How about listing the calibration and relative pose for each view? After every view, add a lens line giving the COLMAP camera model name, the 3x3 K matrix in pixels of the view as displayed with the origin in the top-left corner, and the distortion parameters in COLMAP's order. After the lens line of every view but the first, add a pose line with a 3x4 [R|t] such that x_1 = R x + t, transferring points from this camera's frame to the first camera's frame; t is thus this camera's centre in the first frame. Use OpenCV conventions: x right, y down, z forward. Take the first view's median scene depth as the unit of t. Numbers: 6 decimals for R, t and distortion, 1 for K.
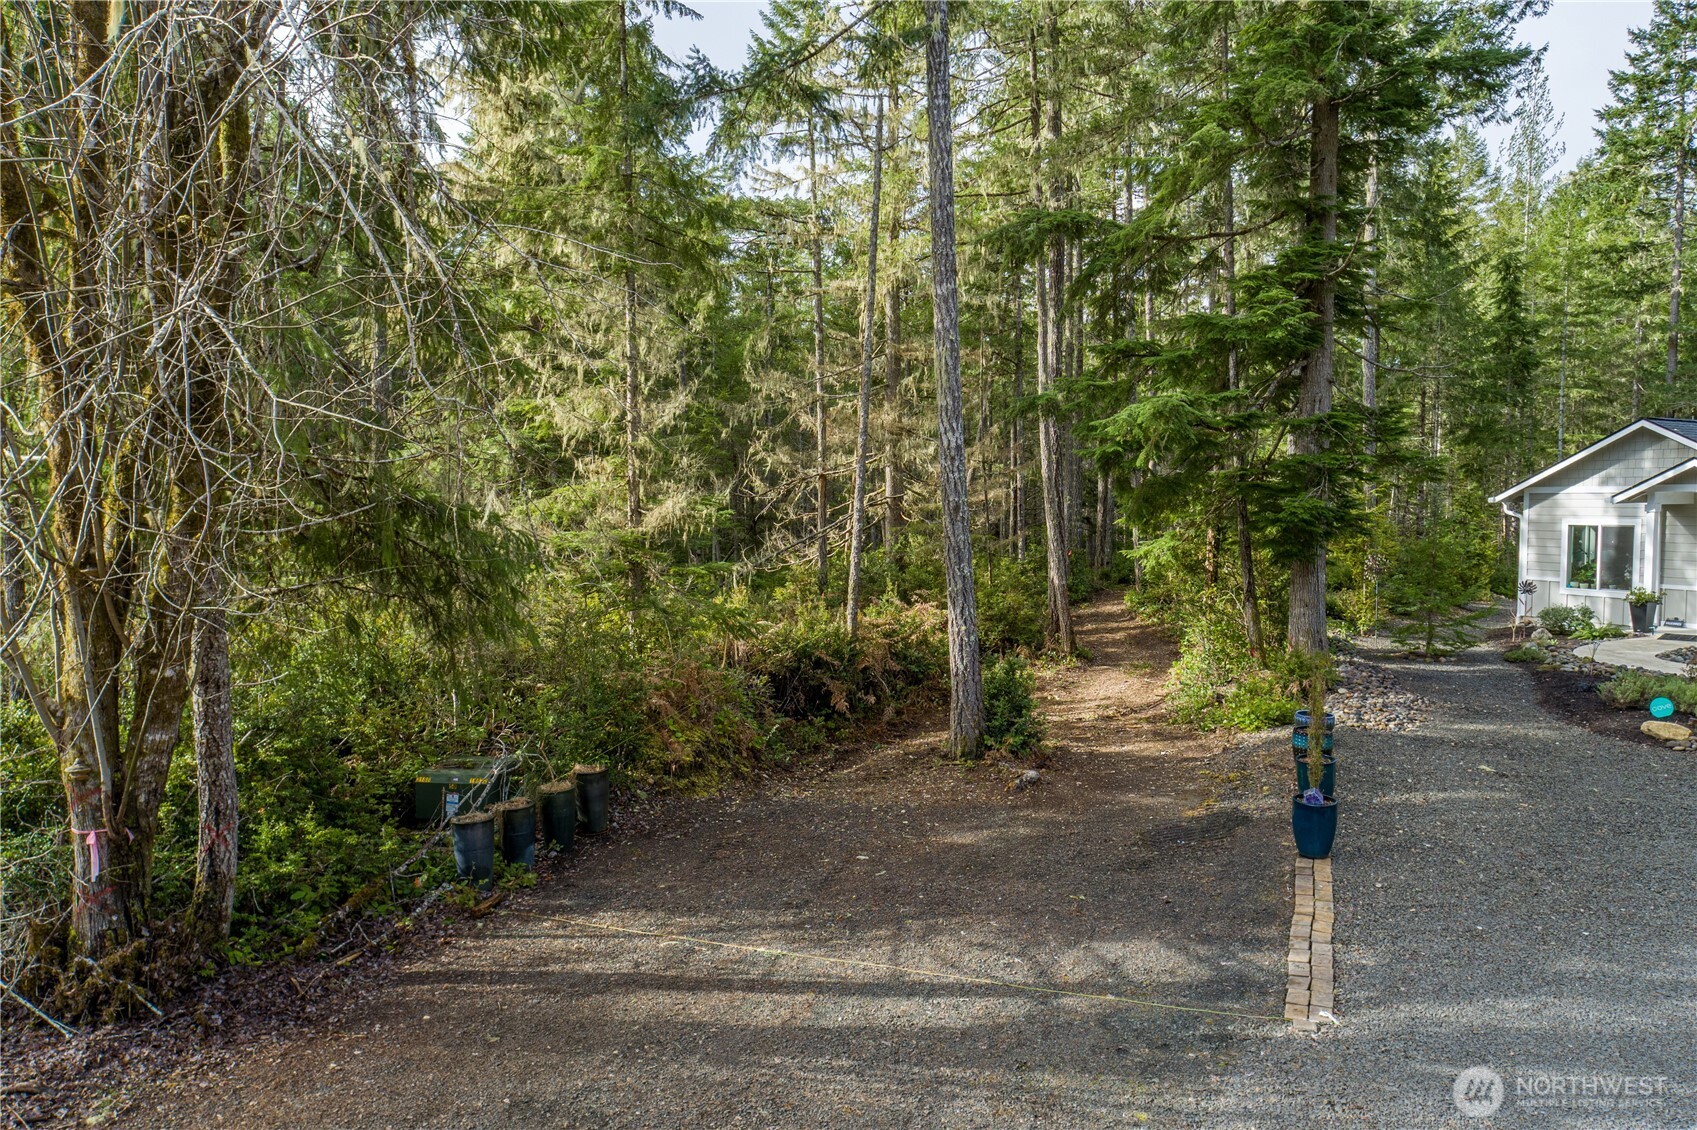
lens RADIAL K [[1152.9, 0, 848.2], [0, 1152.9, 560.4], [0, 0, 1]] dist [-0.000578, 0.000317]
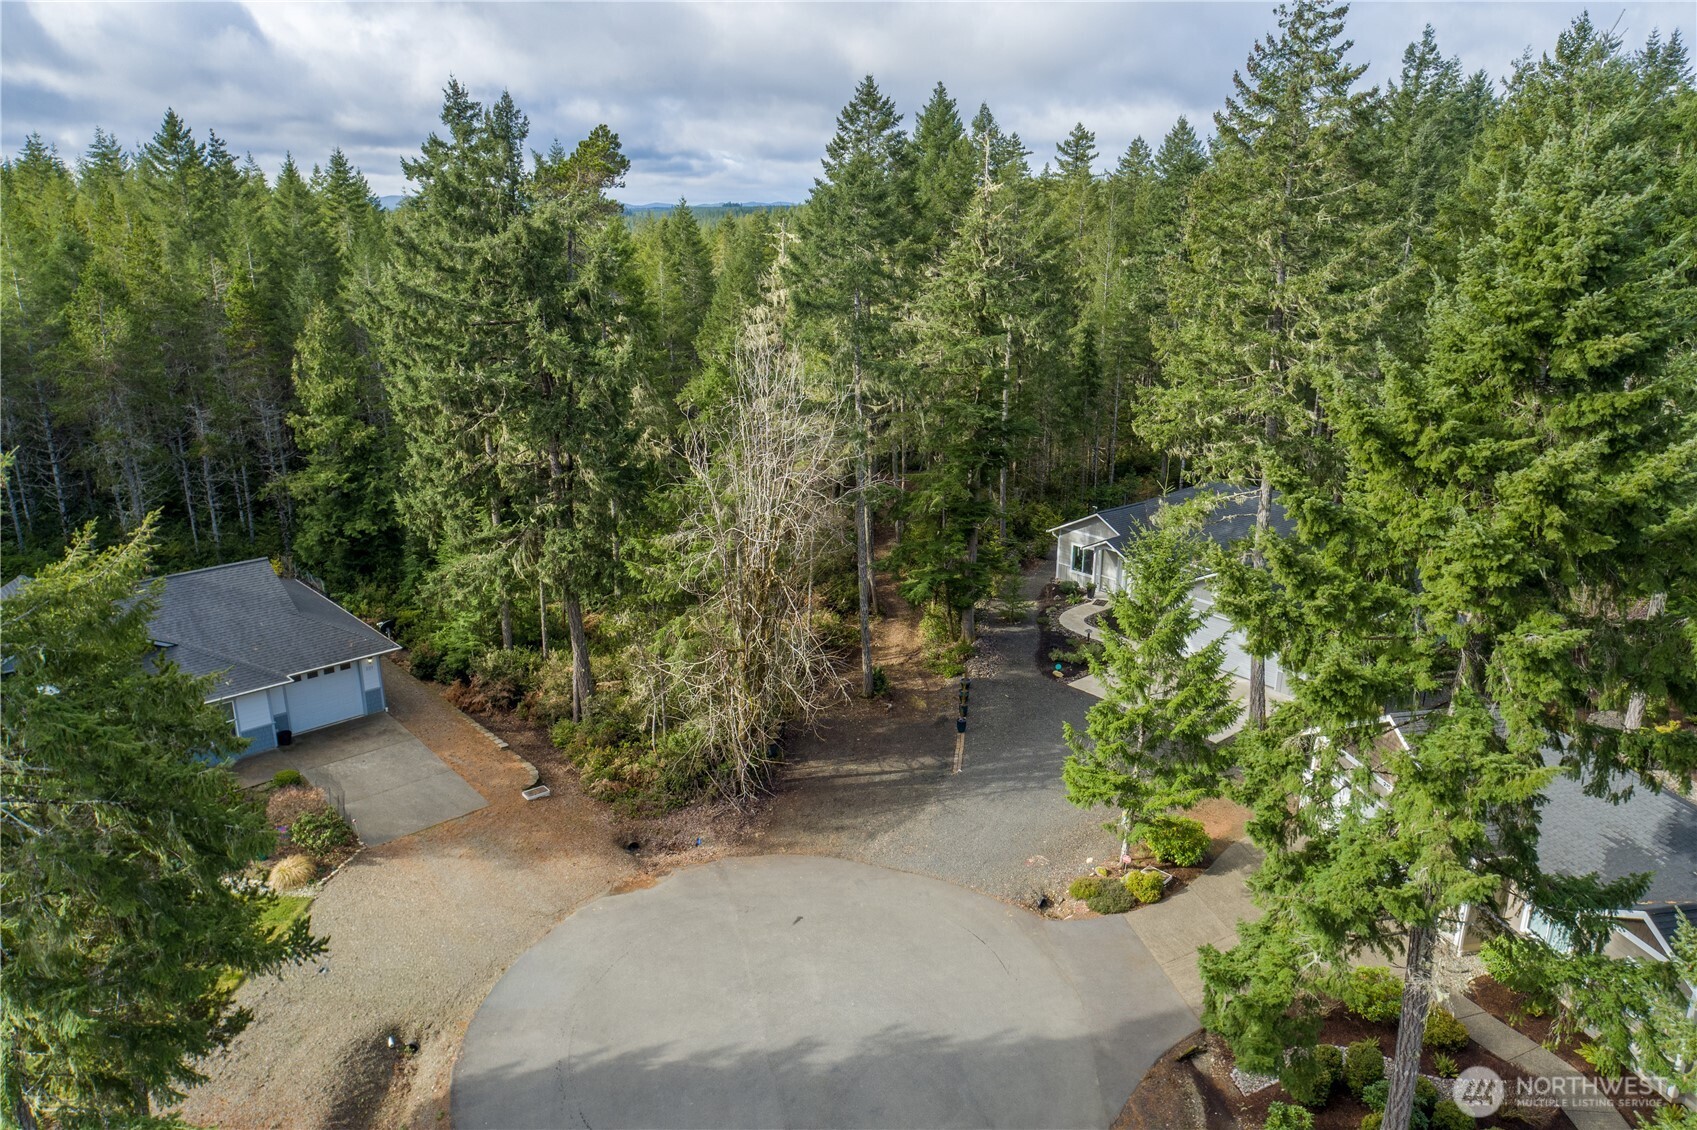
lens RADIAL K [[1152.9, 0, 848.8], [0, 1152.9, 566.2], [0, 0, 1]] dist [-0.000578, 0.000317]
pose [[0.968510, -0.064303, 0.240529, -0.991518], [0.003141, 0.969151, 0.246448, -1.384414], [-0.248956, -0.237932, 0.938834, -2.766074]]
